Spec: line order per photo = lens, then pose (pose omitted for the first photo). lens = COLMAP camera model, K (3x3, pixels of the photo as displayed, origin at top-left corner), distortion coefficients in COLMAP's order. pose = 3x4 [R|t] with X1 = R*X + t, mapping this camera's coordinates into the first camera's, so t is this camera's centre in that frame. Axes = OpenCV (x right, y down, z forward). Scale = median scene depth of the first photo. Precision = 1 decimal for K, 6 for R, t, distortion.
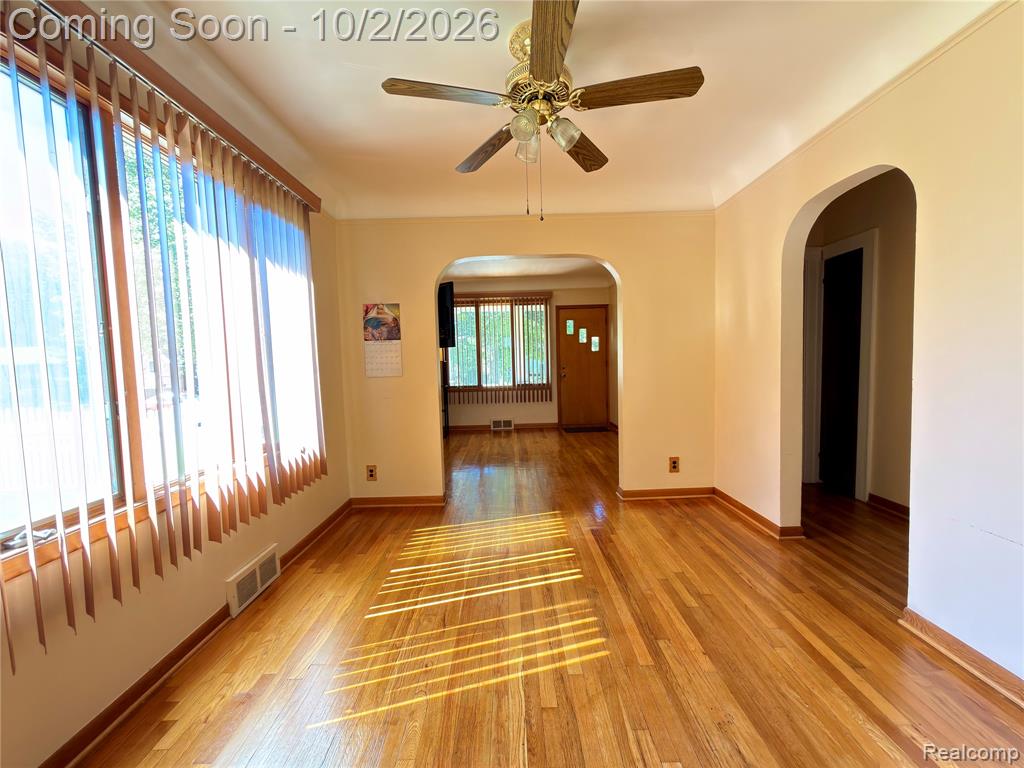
lens RADIAL K [[409.9, 0, 510.8], [0, 409.9, 383.5], [0, 0, 1]] dist [0.000133, -0.000001]
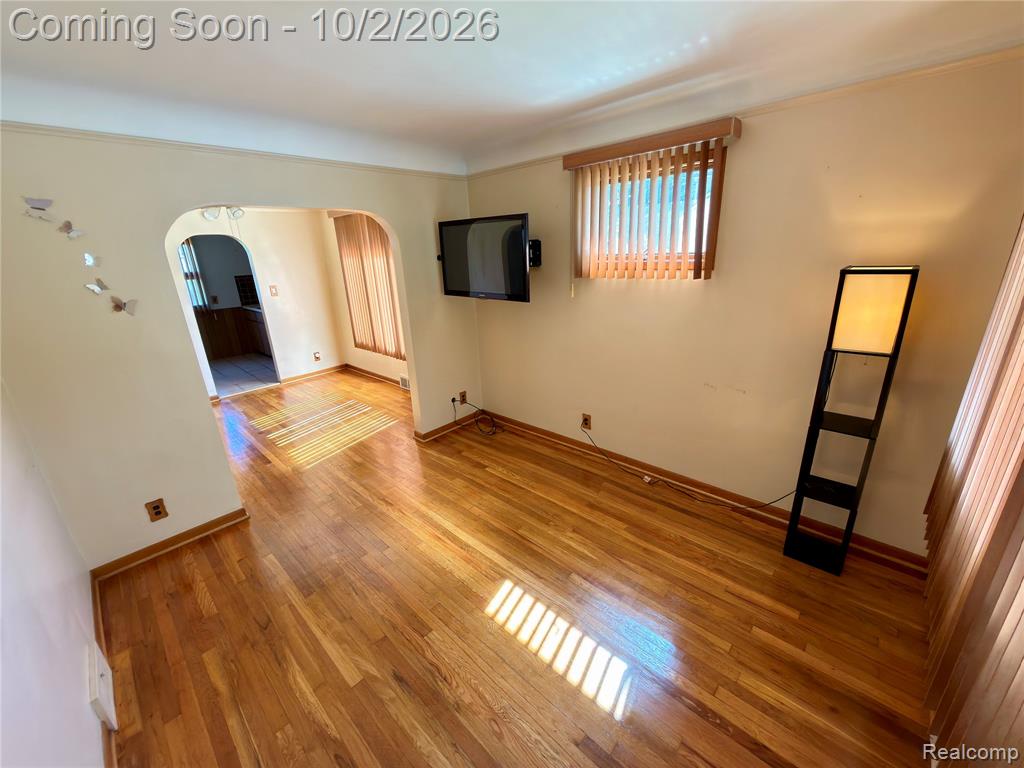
lens RADIAL K [[409.9, 0, 512.4], [0, 409.9, 385.6], [0, 0, 1]] dist [0.000133, -0.000001]
pose [[-0.686574, 0.284627, -0.669032, 0.655236], [0.020808, 0.927503, 0.373235, -0.459941], [0.726762, 0.242332, -0.642723, 3.252399]]
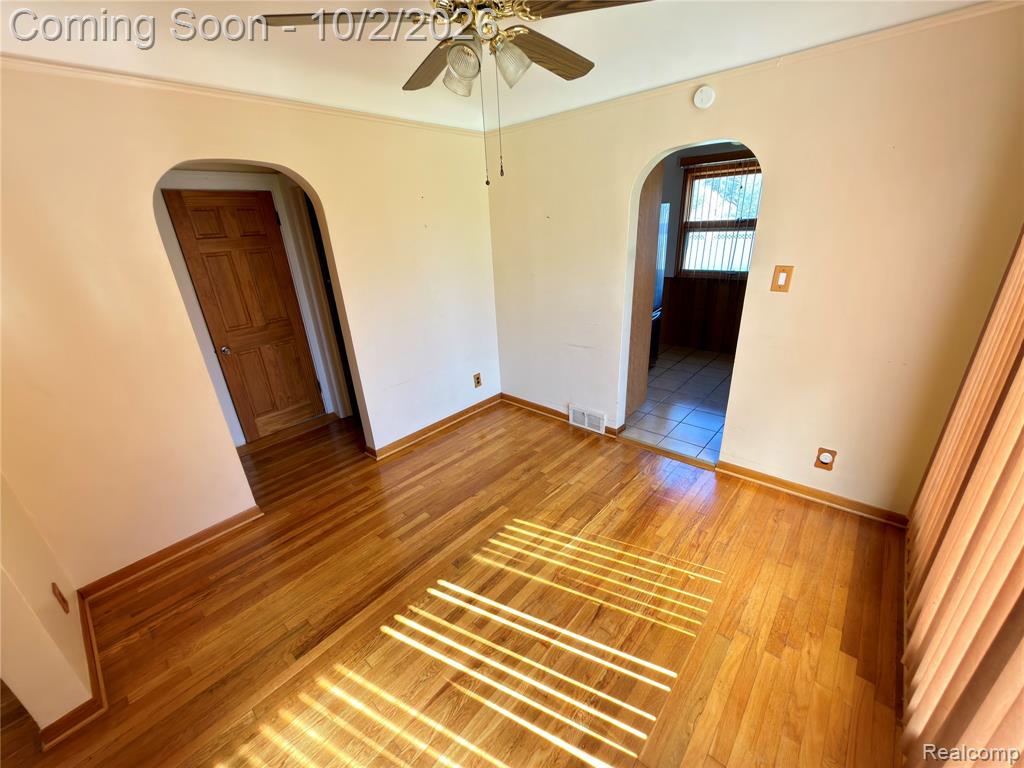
lens RADIAL K [[409.9, 0, 509.2], [0, 409.9, 387.1], [0, 0, 1]] dist [0.000133, -0.000001]
pose [[-0.739706, -0.192506, 0.644807, -0.498775], [0.109254, 0.911139, 0.397352, -0.310699], [-0.664002, 0.364372, -0.652943, 1.475099]]
